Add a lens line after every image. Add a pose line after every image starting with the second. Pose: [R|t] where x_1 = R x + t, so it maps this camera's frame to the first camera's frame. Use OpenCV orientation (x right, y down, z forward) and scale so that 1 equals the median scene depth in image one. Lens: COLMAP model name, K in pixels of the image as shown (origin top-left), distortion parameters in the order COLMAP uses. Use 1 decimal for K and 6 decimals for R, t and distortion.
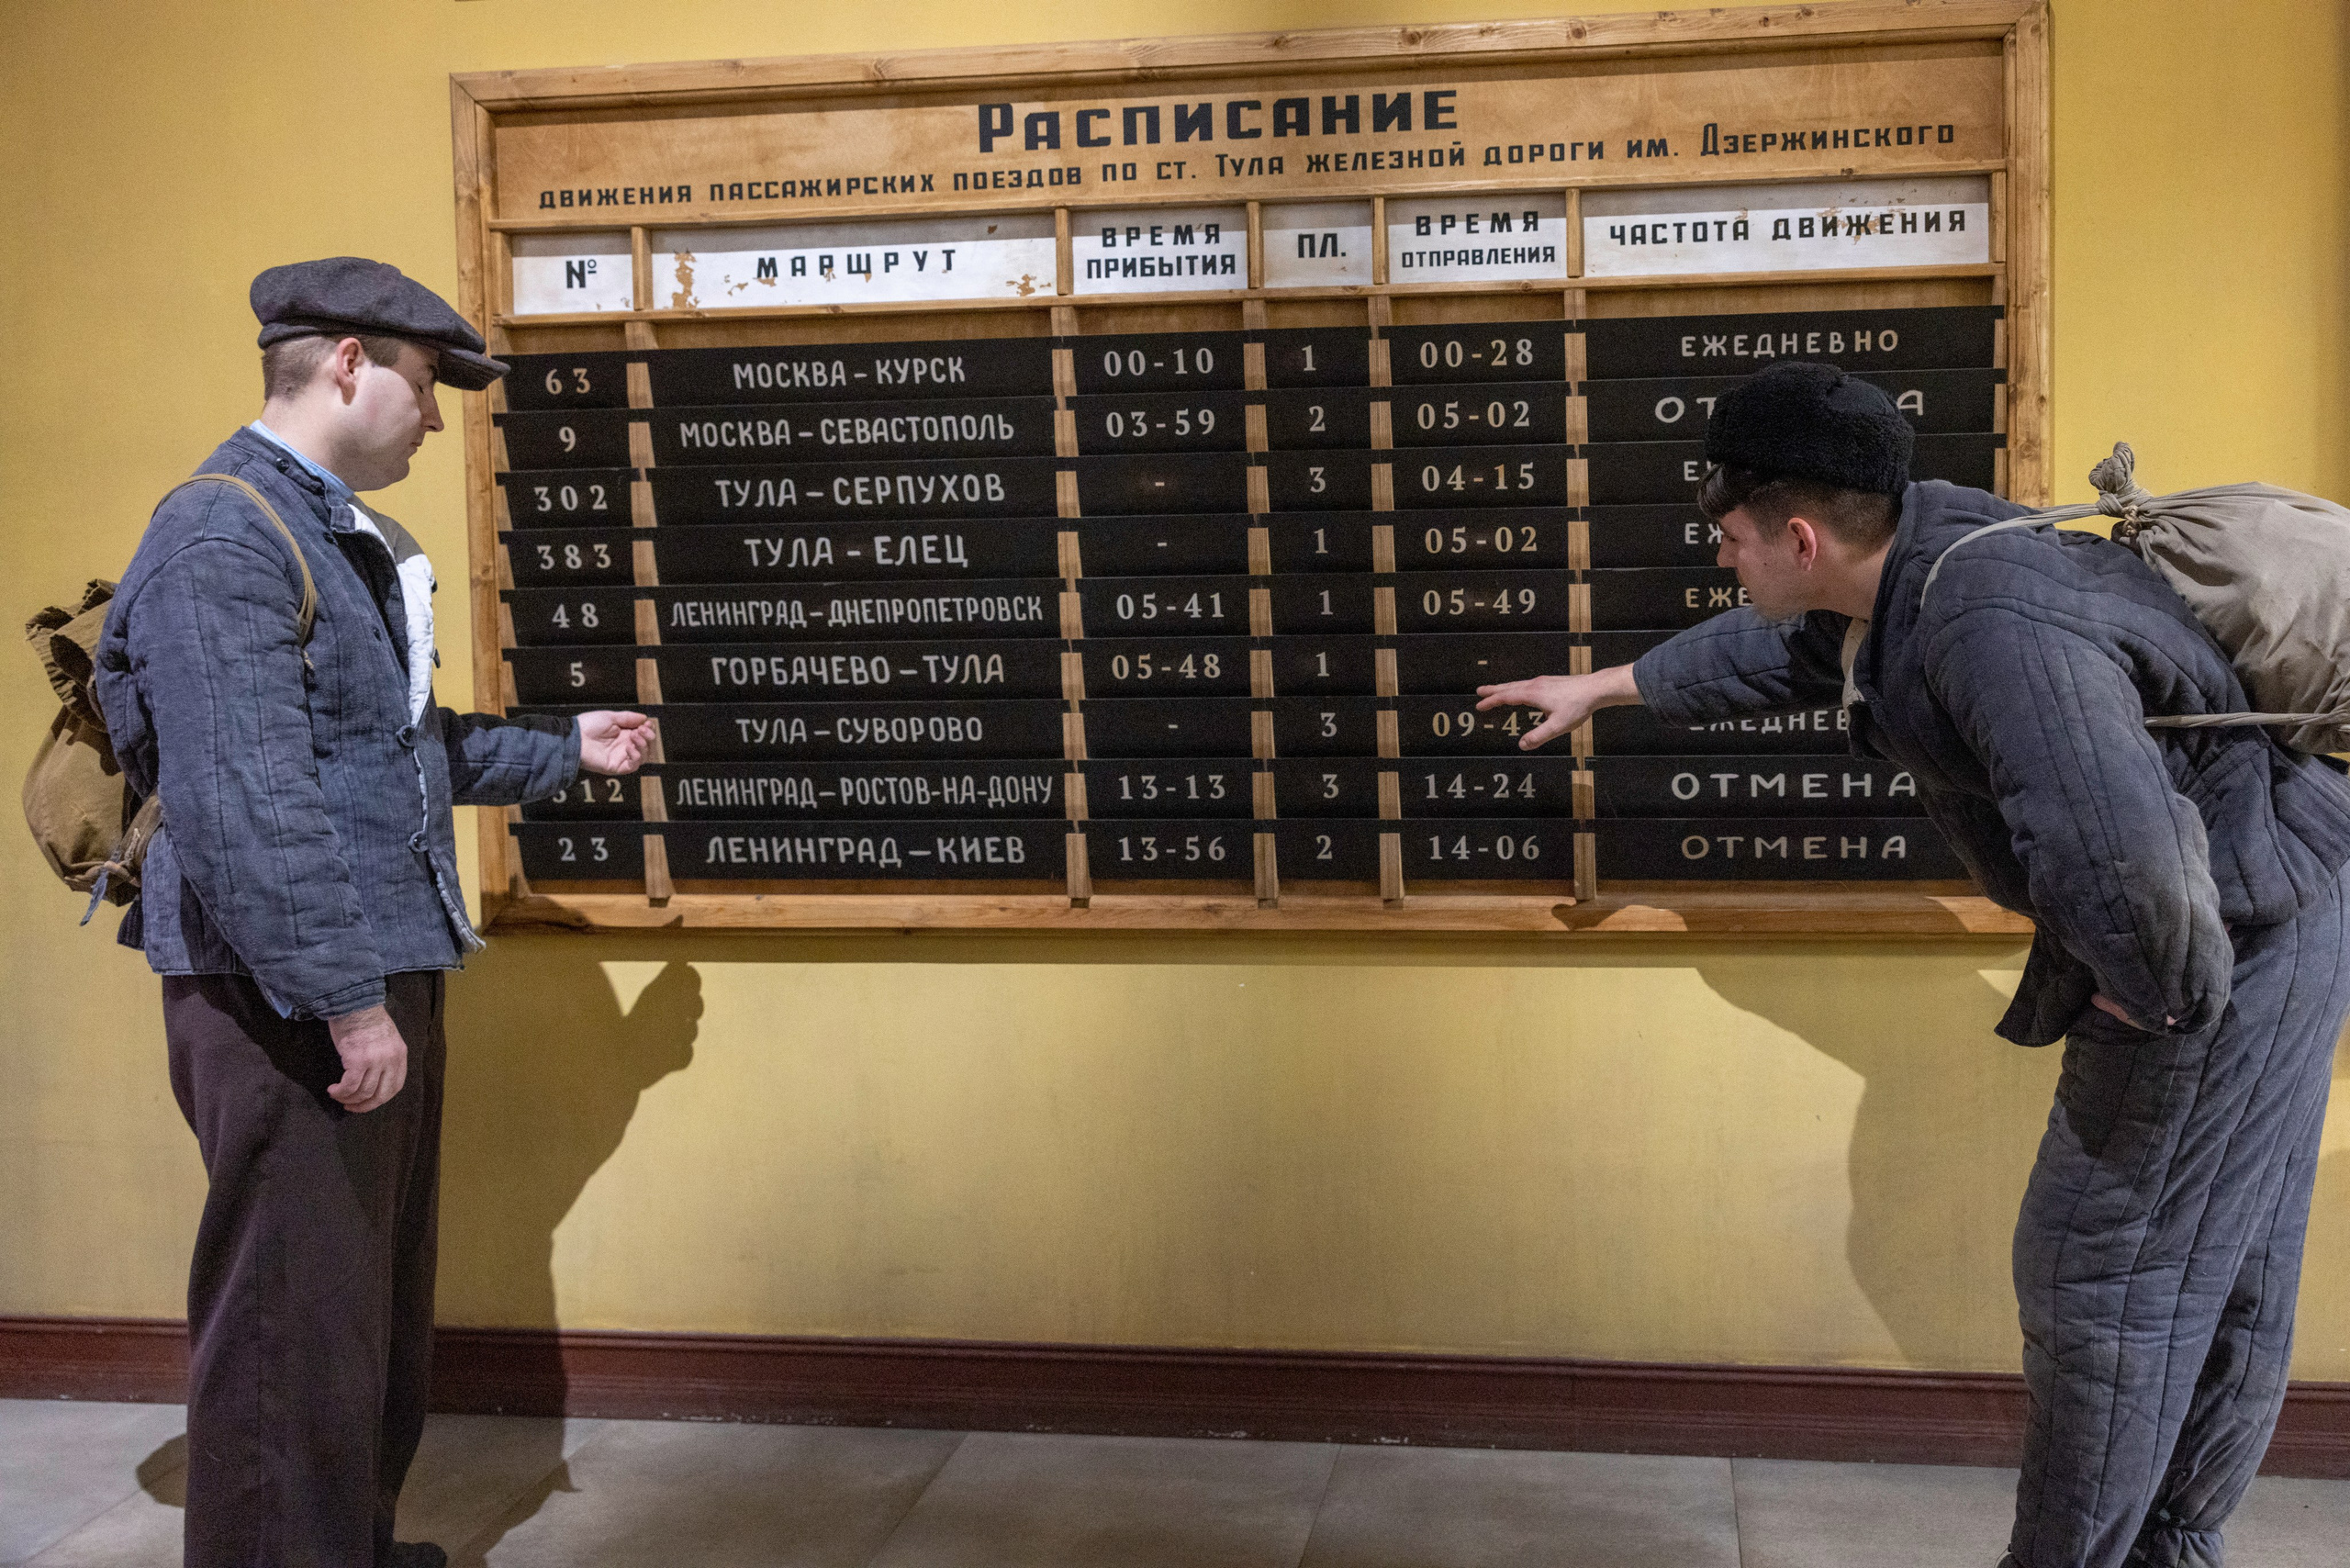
lens RADIAL K [[2323.7, 0, 1356.3], [0, 2323.7, 701.6], [0, 0, 1]] dist [0.020334, 0.000000]
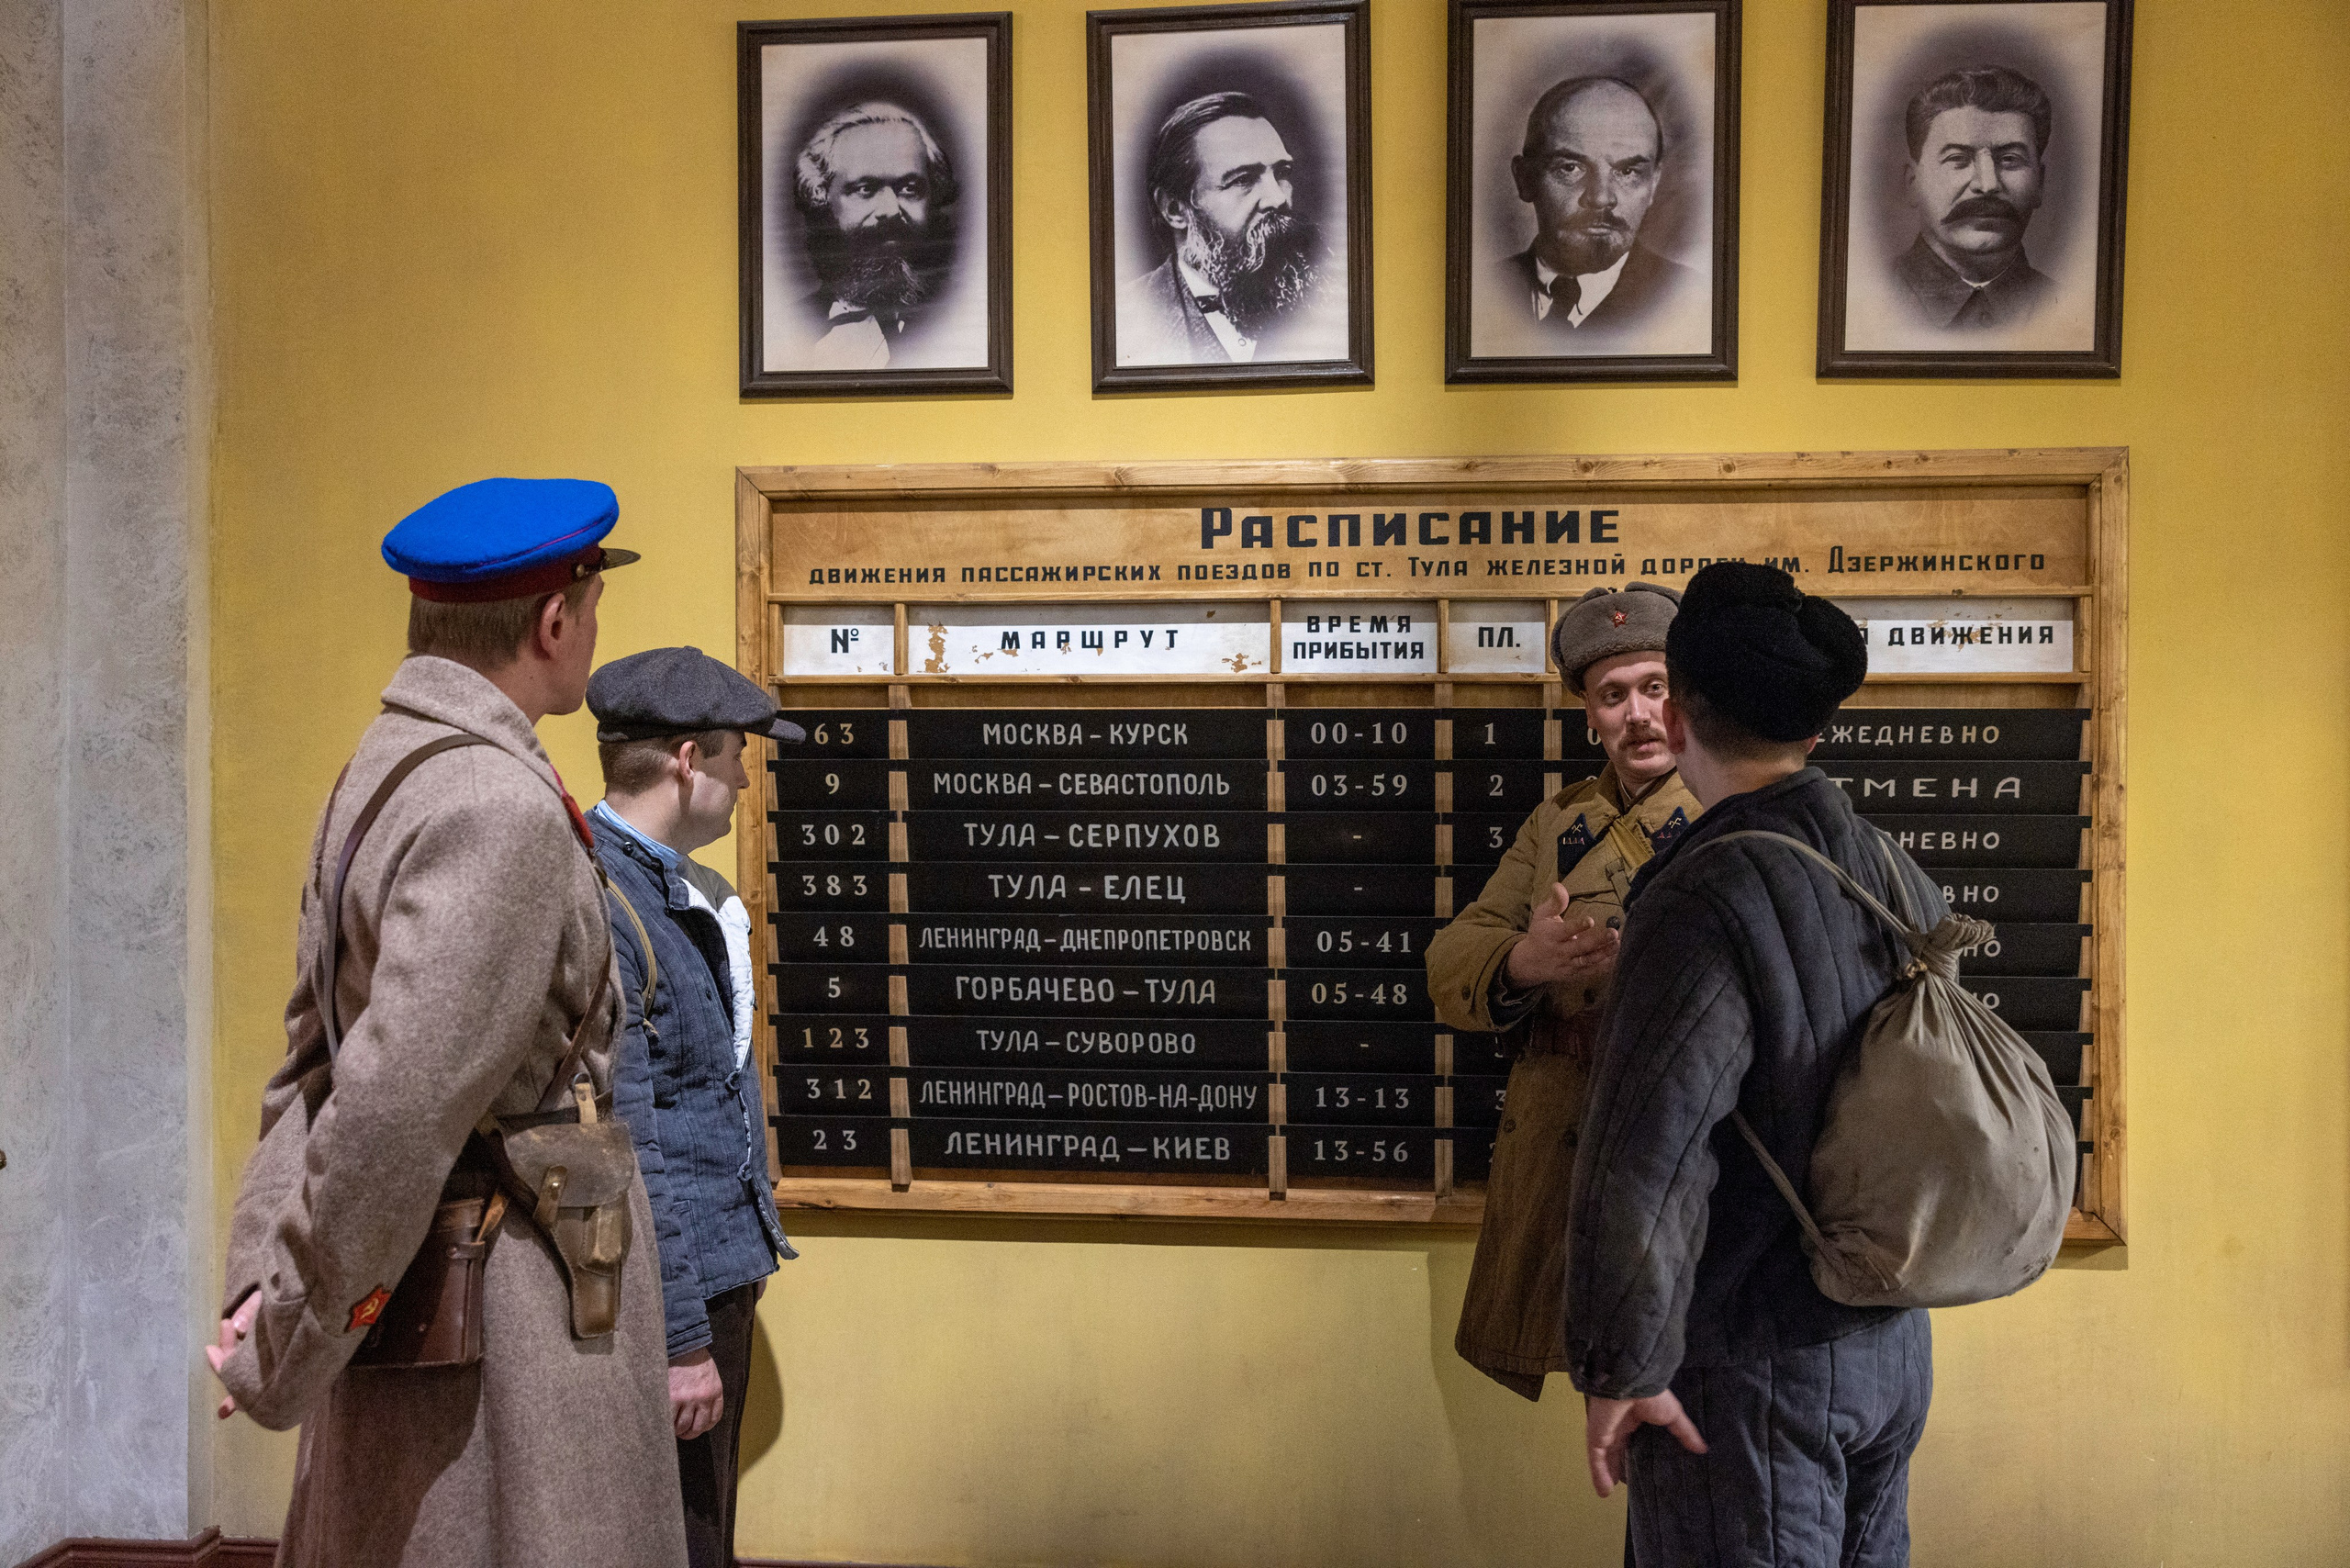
lens RADIAL K [[2029.1, 0, 1177.2], [0, 2029.1, 790.2], [0, 0, 1]] dist [-0.002503, 0.021741]
pose [[0.998817, 0.018292, 0.045052, -0.220172], [-0.016702, 0.999233, -0.035425, -0.079318], [-0.045666, 0.034631, 0.998356, -0.011410]]
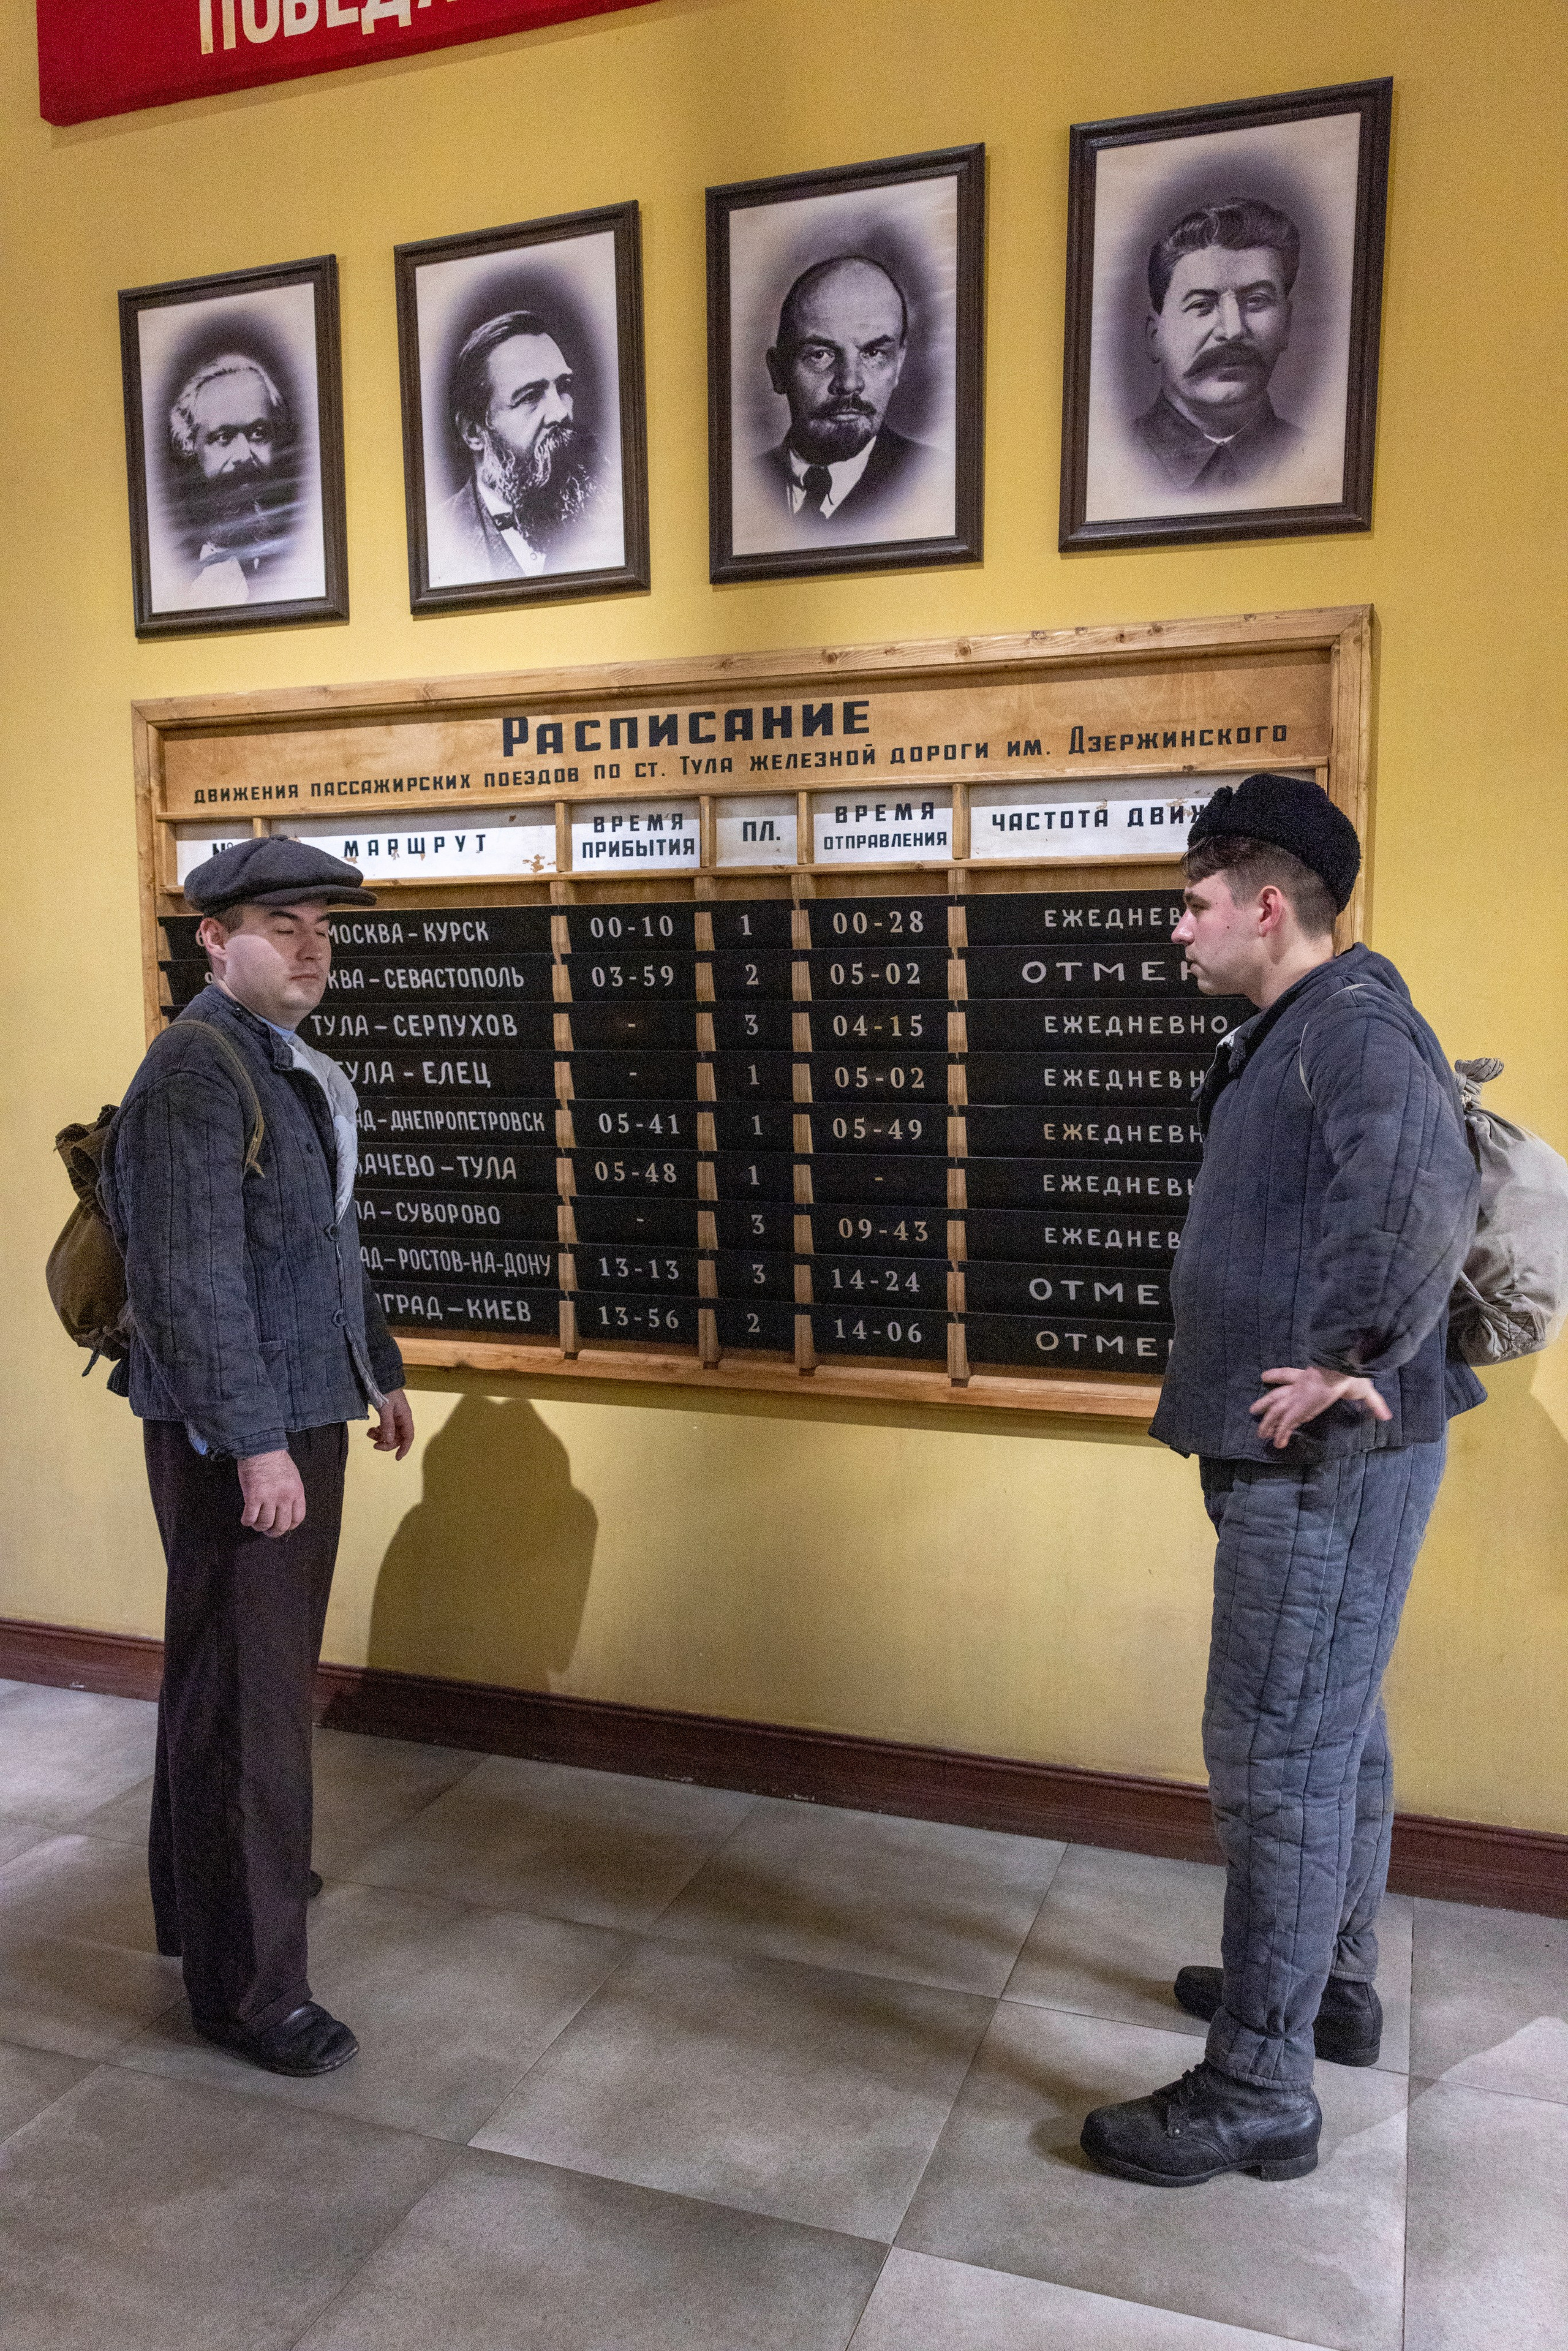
lens RADIAL K [[1830.8, 0, 776.1], [0, 1830.8, 1181.5], [0, 0, 1]] dist [0.008871, 0.005809]
pose [[0.977877, 0.031255, -0.206832, 0.195122], [-0.020228, 0.998270, 0.055215, -0.065641], [0.208200, -0.049810, 0.976817, 0.056111]]
